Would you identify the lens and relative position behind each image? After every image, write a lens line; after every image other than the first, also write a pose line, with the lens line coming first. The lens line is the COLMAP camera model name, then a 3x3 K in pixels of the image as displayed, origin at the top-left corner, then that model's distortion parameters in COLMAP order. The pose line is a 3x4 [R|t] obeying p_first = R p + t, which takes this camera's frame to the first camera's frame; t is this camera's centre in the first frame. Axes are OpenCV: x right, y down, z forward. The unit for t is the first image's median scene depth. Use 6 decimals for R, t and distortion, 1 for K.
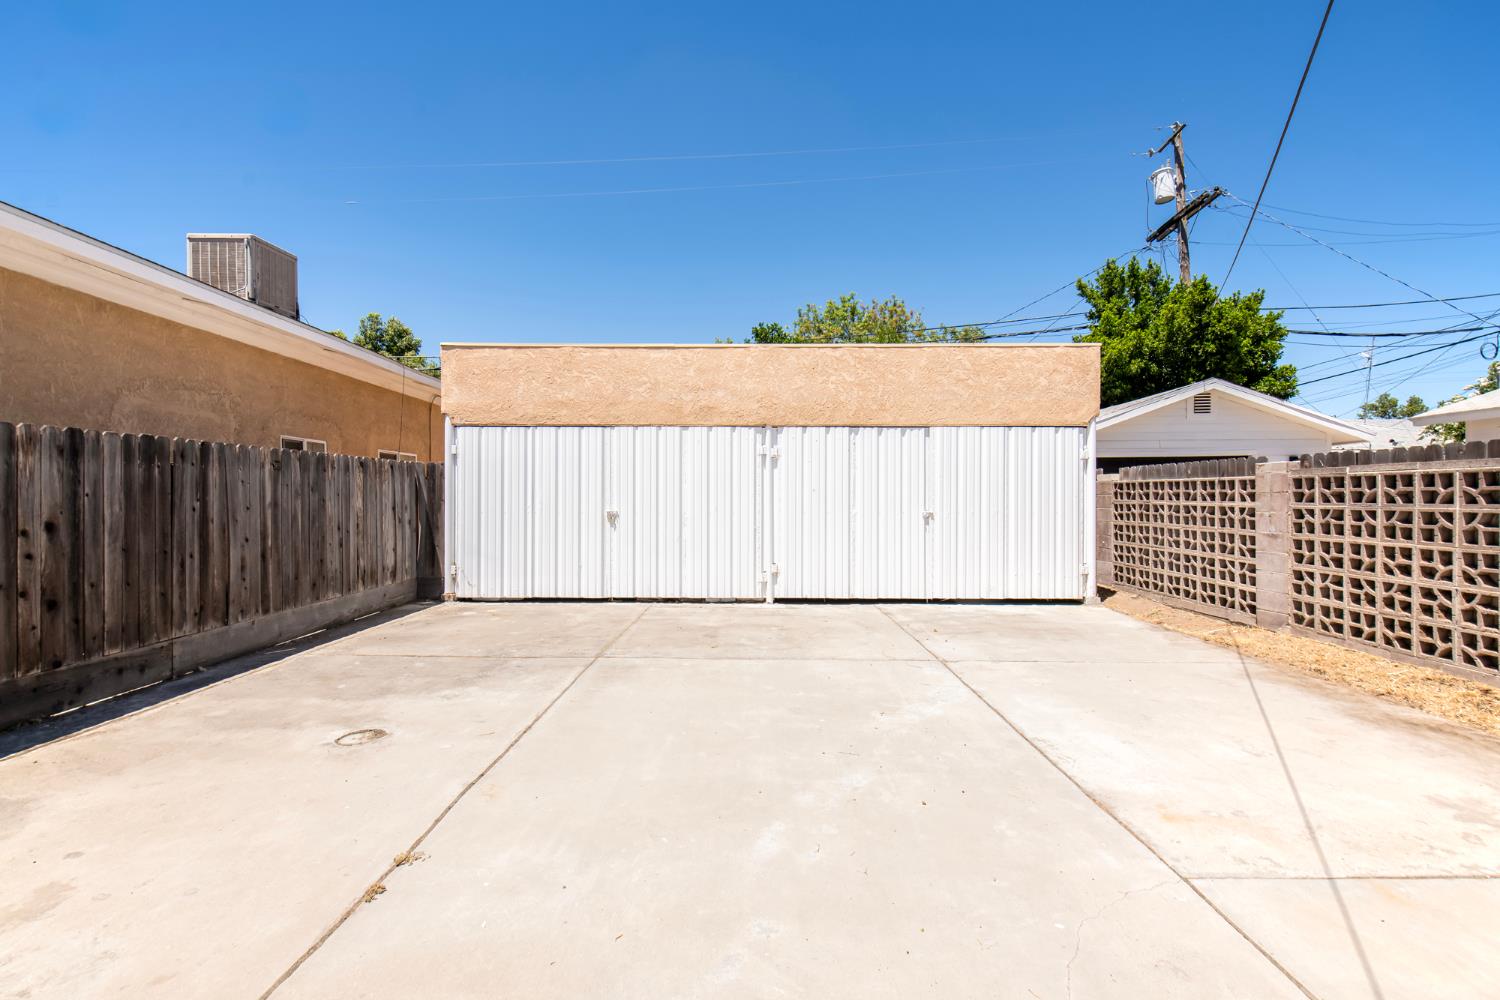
lens RADIAL K [[633.9, 0, 763.1], [0, 633.9, 498.2], [0, 0, 1]] dist [0.000264, -0.001293]
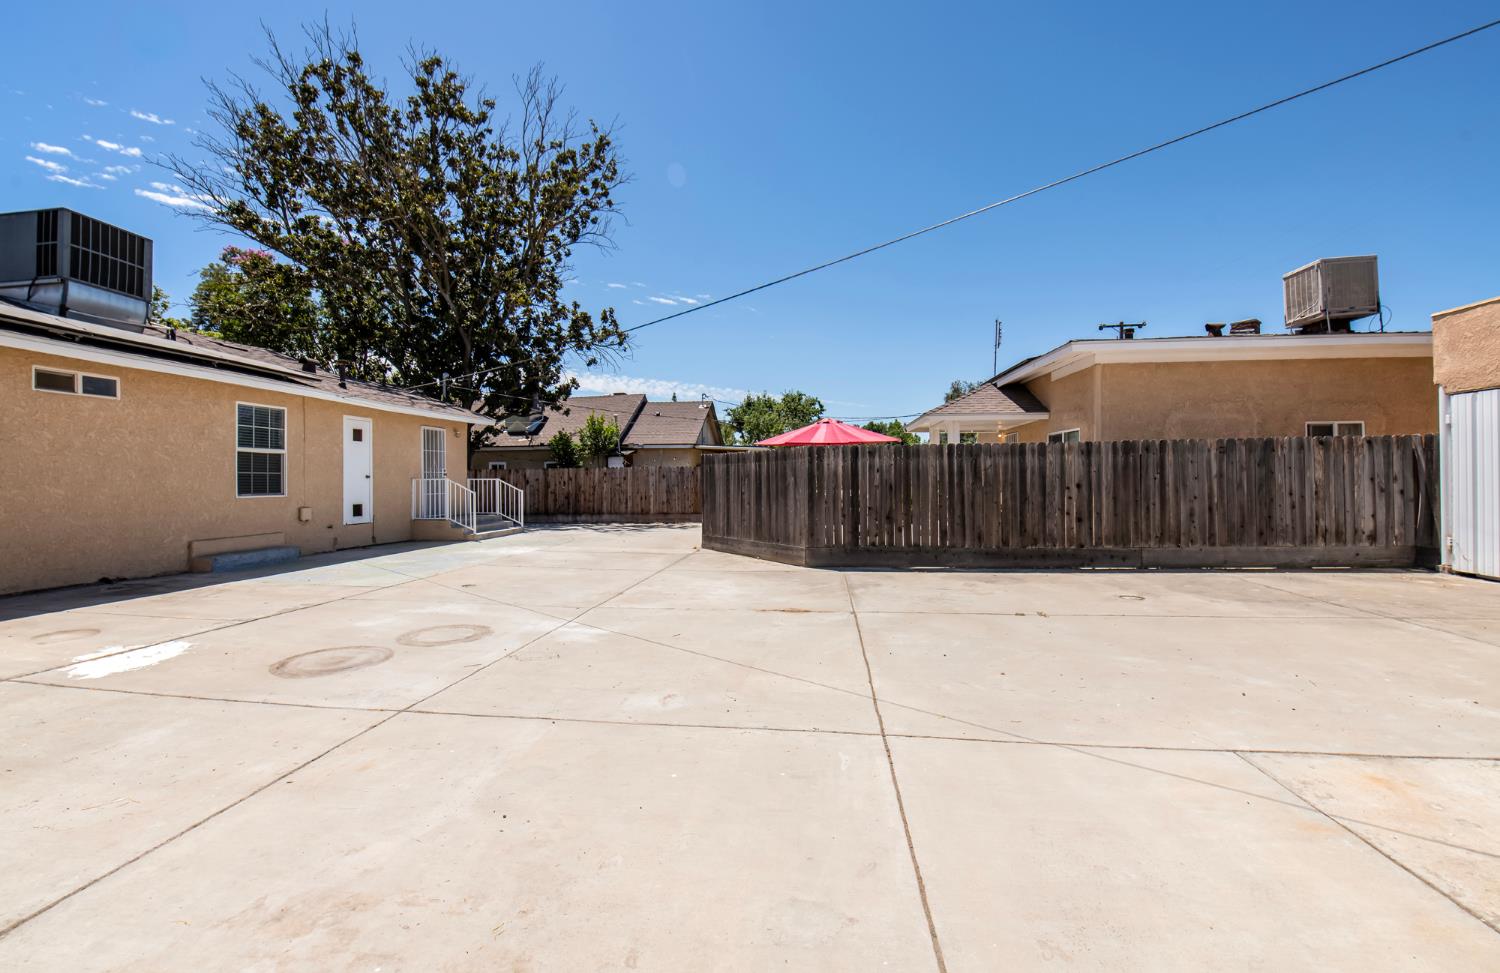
lens RADIAL K [[603.9, 0, 741.8], [0, 603.9, 478.2], [0, 0, 1]] dist [0.001451, -0.000540]
pose [[-0.146124, -0.004049, -0.989258, 0.604539], [0.010101, 0.999933, -0.005585, 0.009153], [0.989215, -0.010809, -0.146073, 0.054400]]
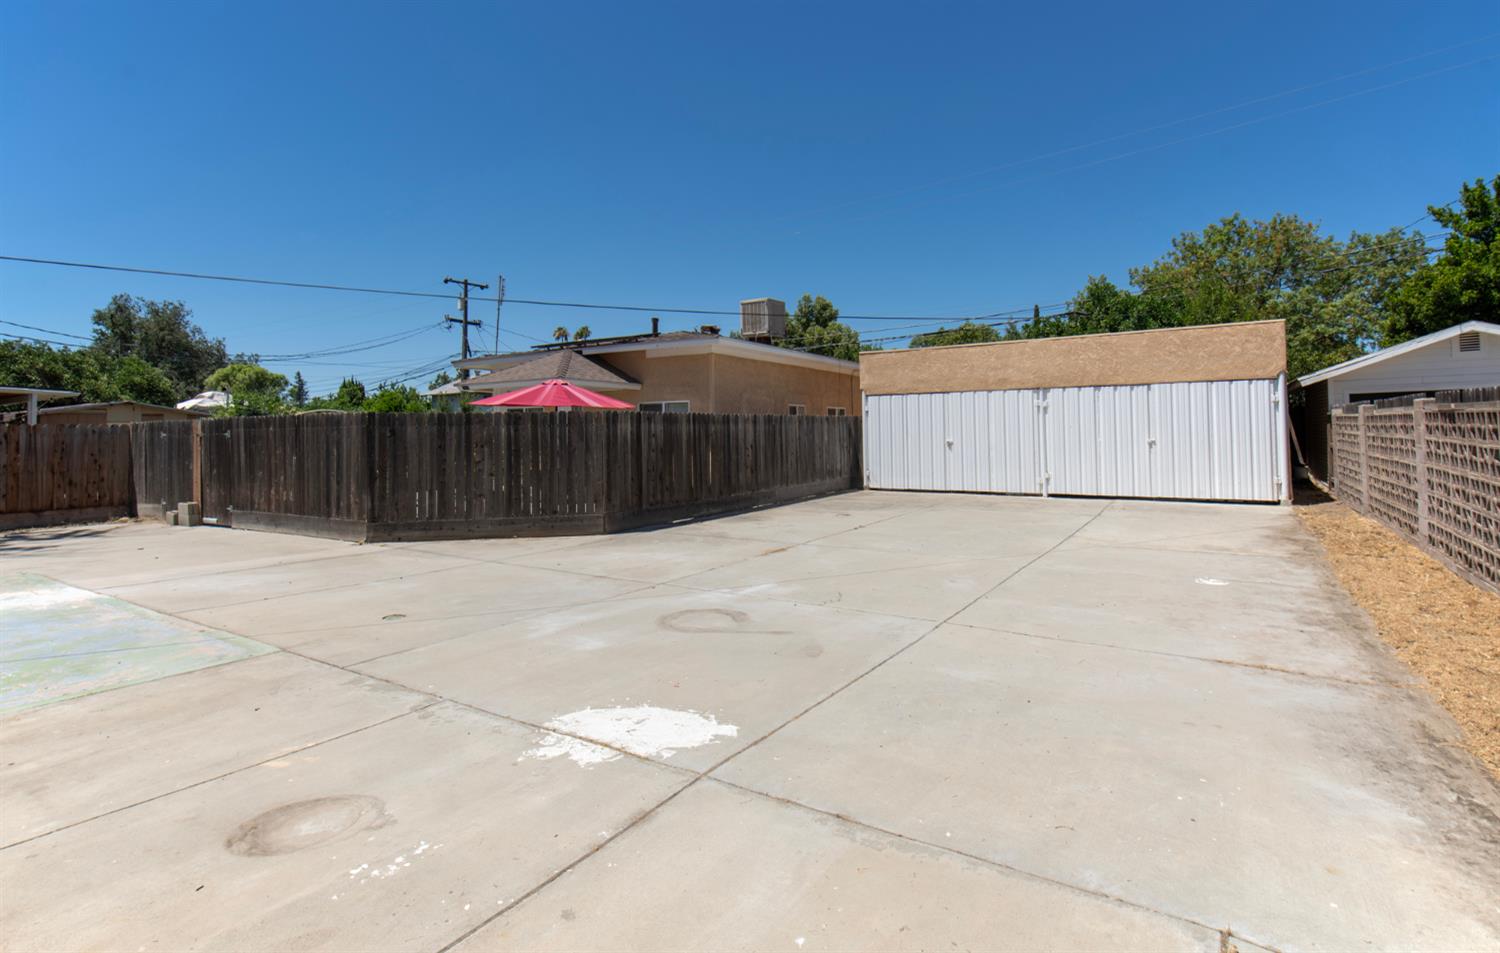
lens RADIAL K [[731.3, 0, 764.6], [0, 731.3, 406.9], [0, 0, 1]] dist [-0.000322, -0.000185]
pose [[0.833637, -0.032008, -0.551384, 0.458031], [0.015794, 0.999293, -0.034129, -0.012684], [0.552086, 0.019743, 0.833553, -0.980419]]
